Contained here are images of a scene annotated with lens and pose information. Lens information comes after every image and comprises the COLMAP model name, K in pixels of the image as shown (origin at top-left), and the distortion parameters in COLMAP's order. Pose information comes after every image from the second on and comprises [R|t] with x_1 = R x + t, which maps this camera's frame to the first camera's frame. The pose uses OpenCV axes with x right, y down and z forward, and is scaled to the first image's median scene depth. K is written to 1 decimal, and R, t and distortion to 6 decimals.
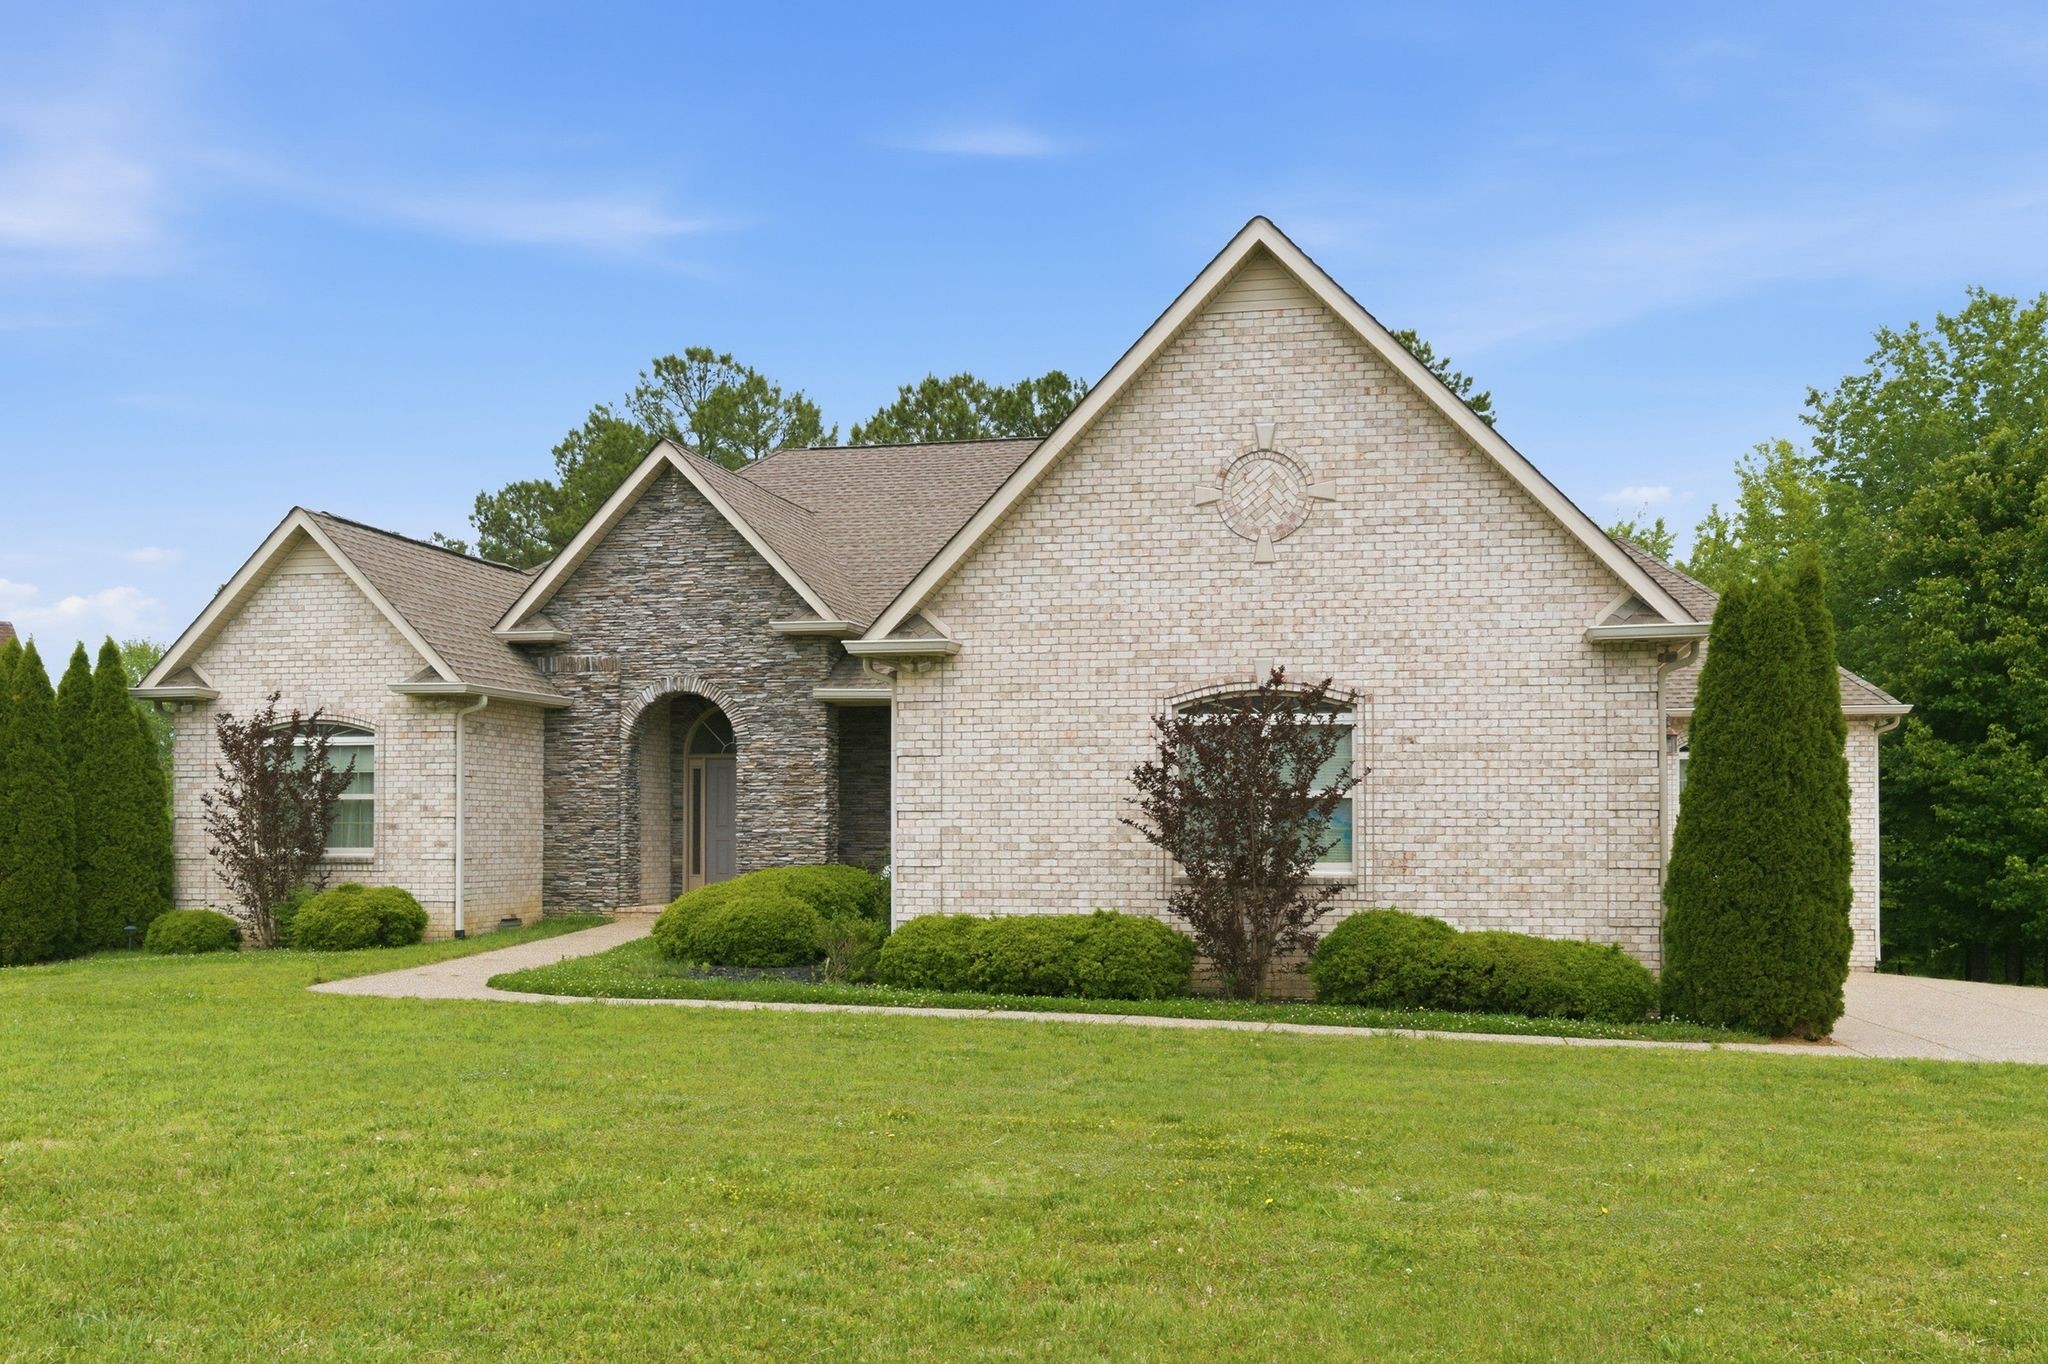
lens RADIAL K [[1615.5, 0, 1026.2], [0, 1615.5, 820.3], [0, 0, 1]] dist [-0.010710, -0.004014]
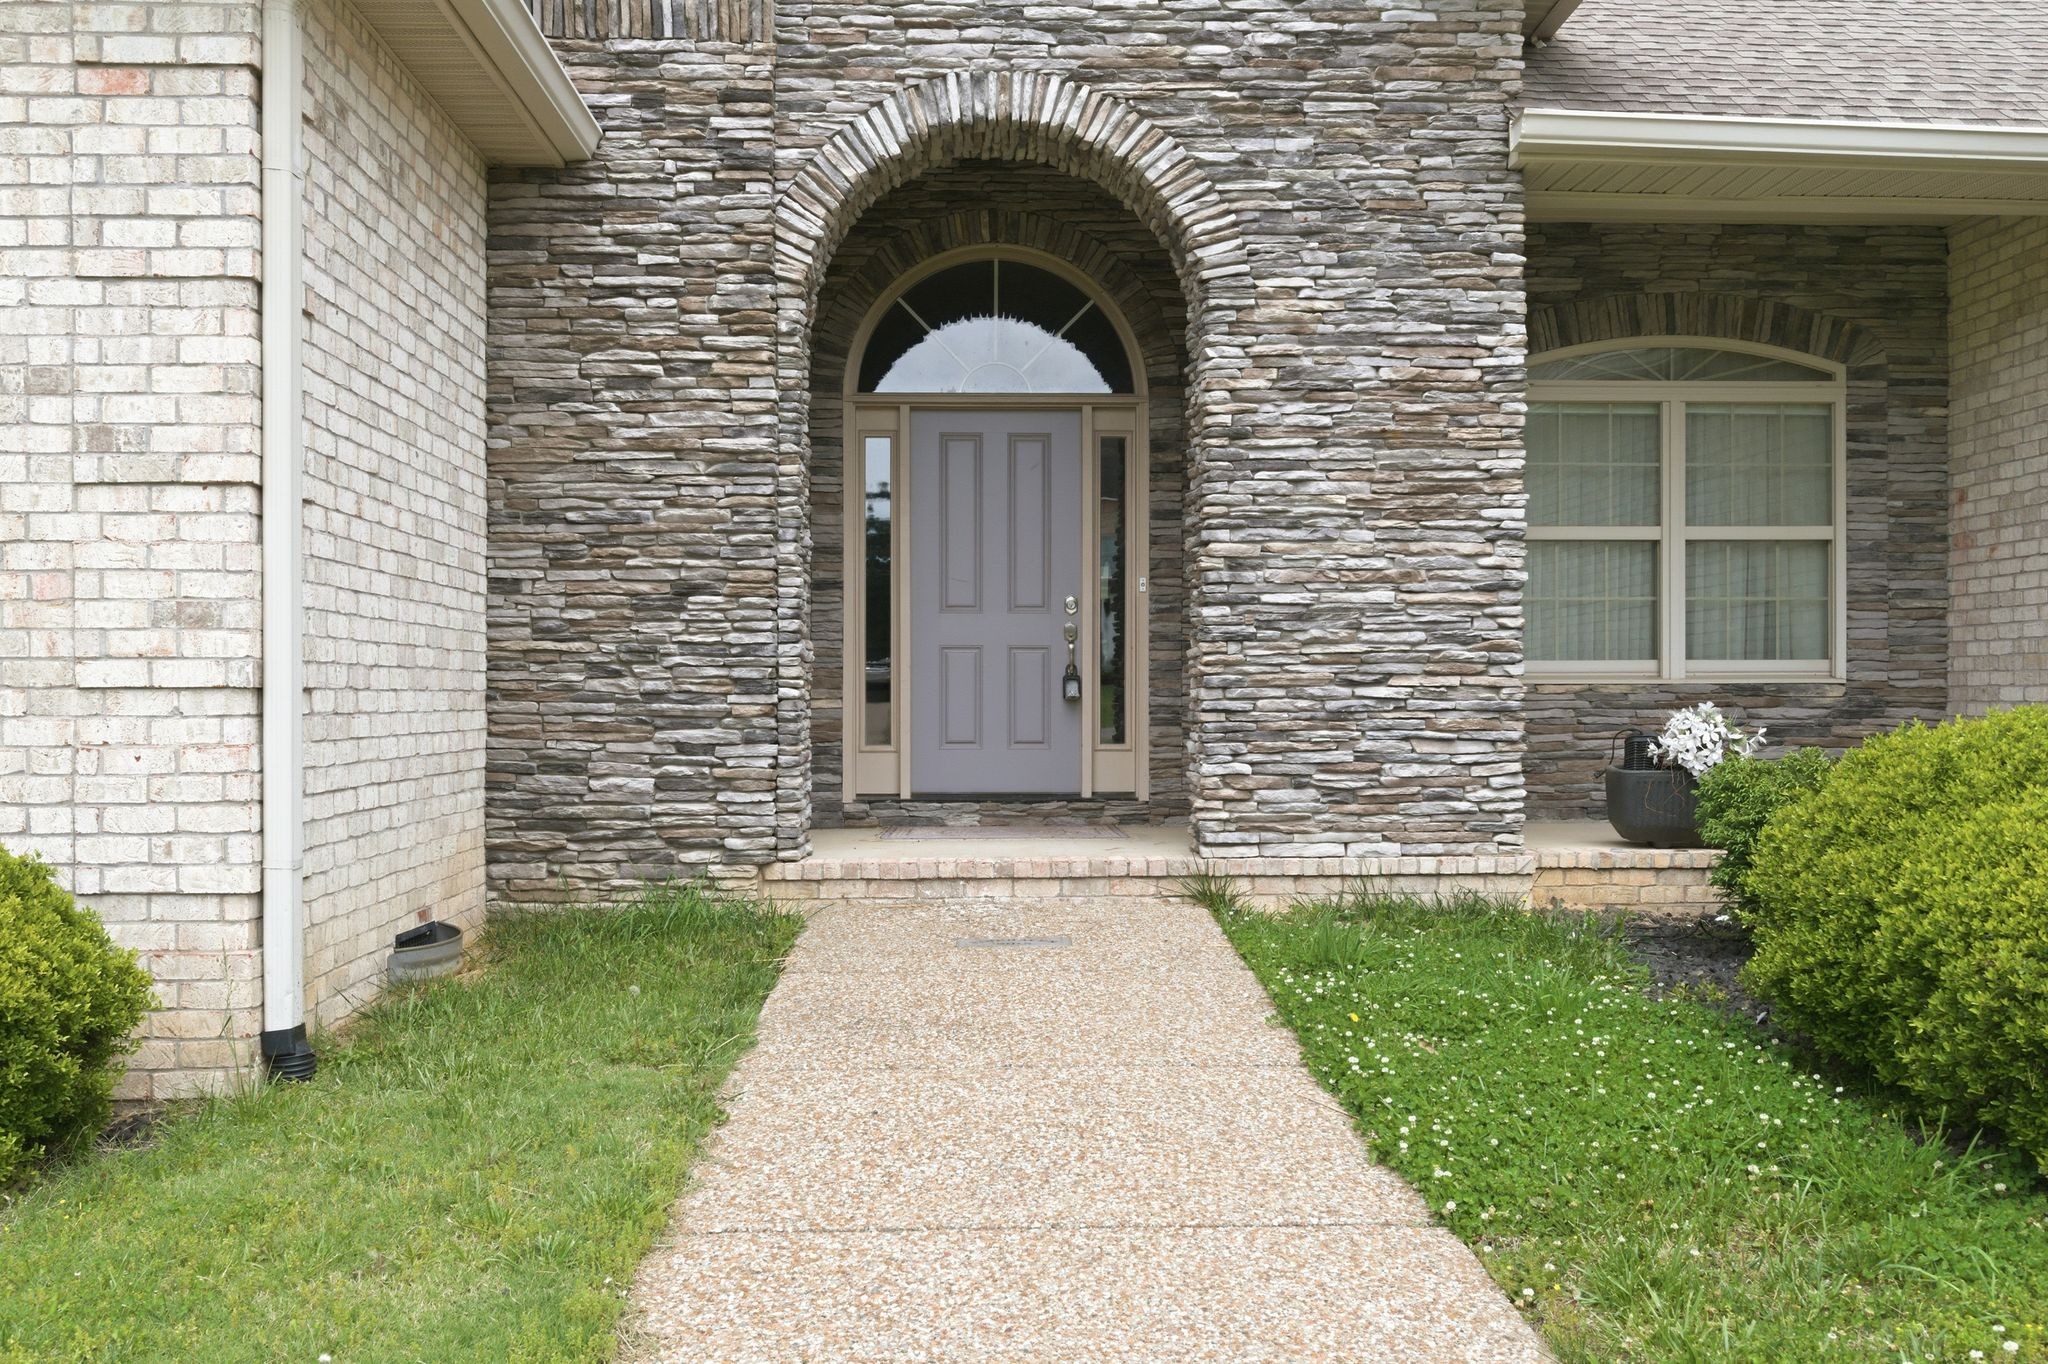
lens RADIAL K [[1703.3, 0, 1018.3], [0, 1703.3, 706.4], [0, 0, 1]] dist [0.005521, -0.012398]
pose [[0.968990, -0.003895, 0.247068, -0.291492], [0.000031, 0.999878, 0.015643, 0.021444], [-0.247099, -0.015150, 0.968872, 0.708977]]
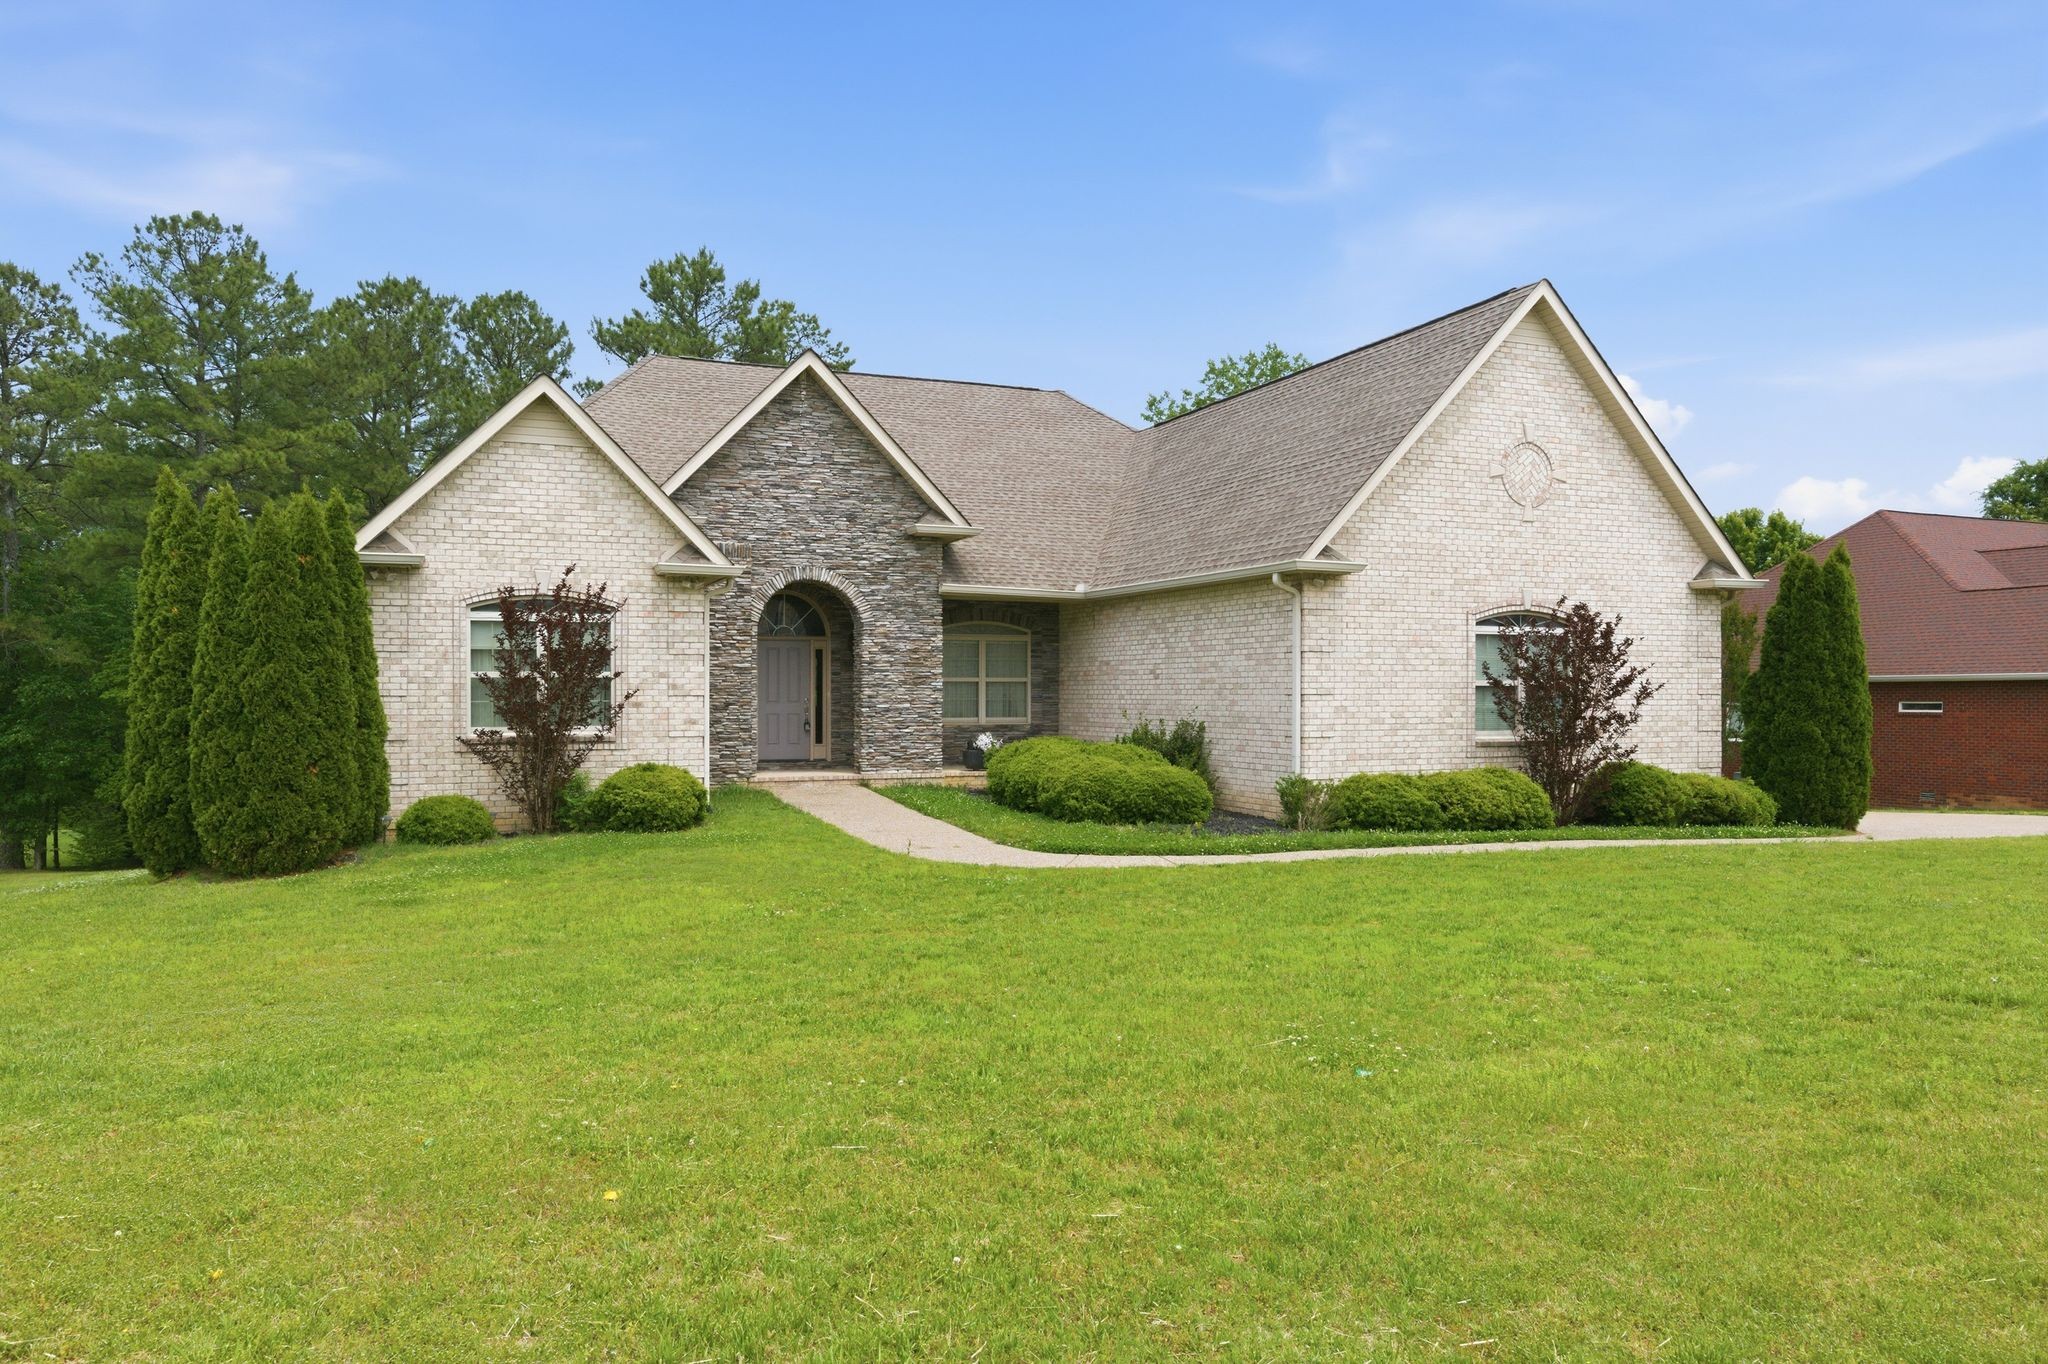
lens RADIAL K [[1316.0, 0, 923.8], [0, 1316.0, 684.0], [0, 0, 1]] dist [-0.041066, 0.072975]
pose [[0.856591, 0.004340, 0.515978, -0.618734], [-0.004727, 0.999989, -0.000562, -0.008711], [-0.515975, -0.001958, 0.856602, 0.194079]]
